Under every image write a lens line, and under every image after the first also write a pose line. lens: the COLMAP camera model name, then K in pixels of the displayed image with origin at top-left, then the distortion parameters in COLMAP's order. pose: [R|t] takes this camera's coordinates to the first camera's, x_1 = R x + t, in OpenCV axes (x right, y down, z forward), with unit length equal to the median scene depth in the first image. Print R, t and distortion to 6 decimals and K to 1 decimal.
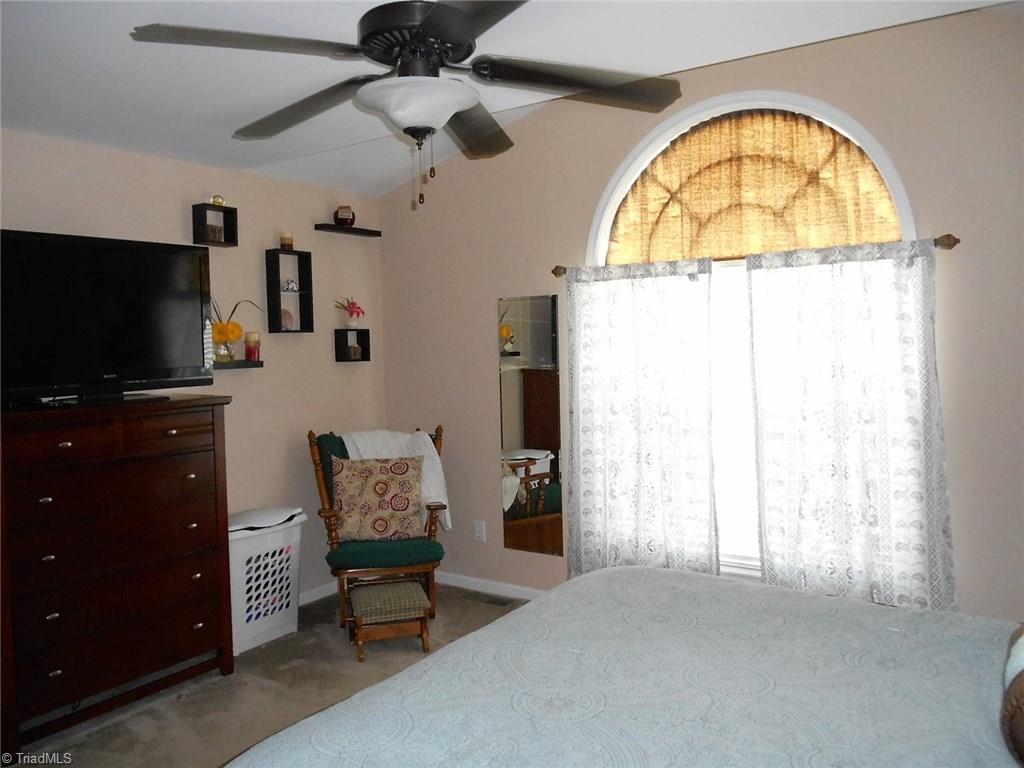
lens RADIAL K [[775.9, 0, 527.8], [0, 775.9, 375.5], [0, 0, 1]] dist [-0.001829, -0.002573]
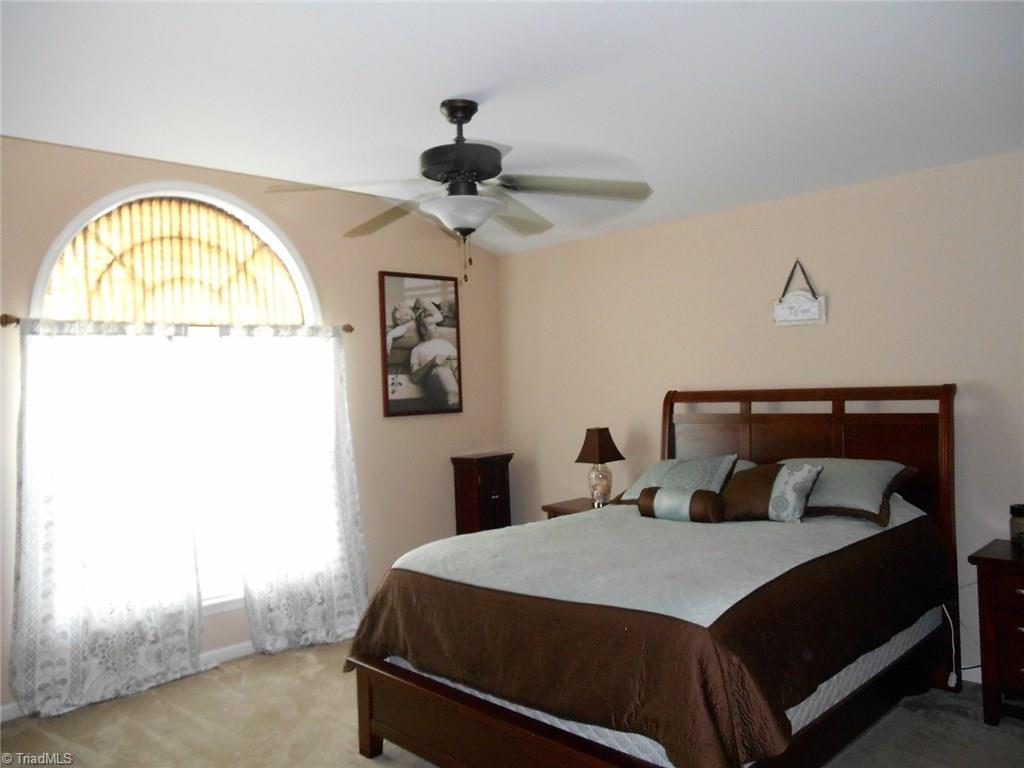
lens RADIAL K [[791.6, 0, 512.0], [0, 791.6, 384.0], [0, 0, 1]] dist [-0.018213, -0.008170]
pose [[0.230581, 0.014309, 0.972948, -0.728915], [0.079427, 0.996278, -0.033476, 0.010449], [-0.969806, 0.084997, 0.228586, 0.282785]]
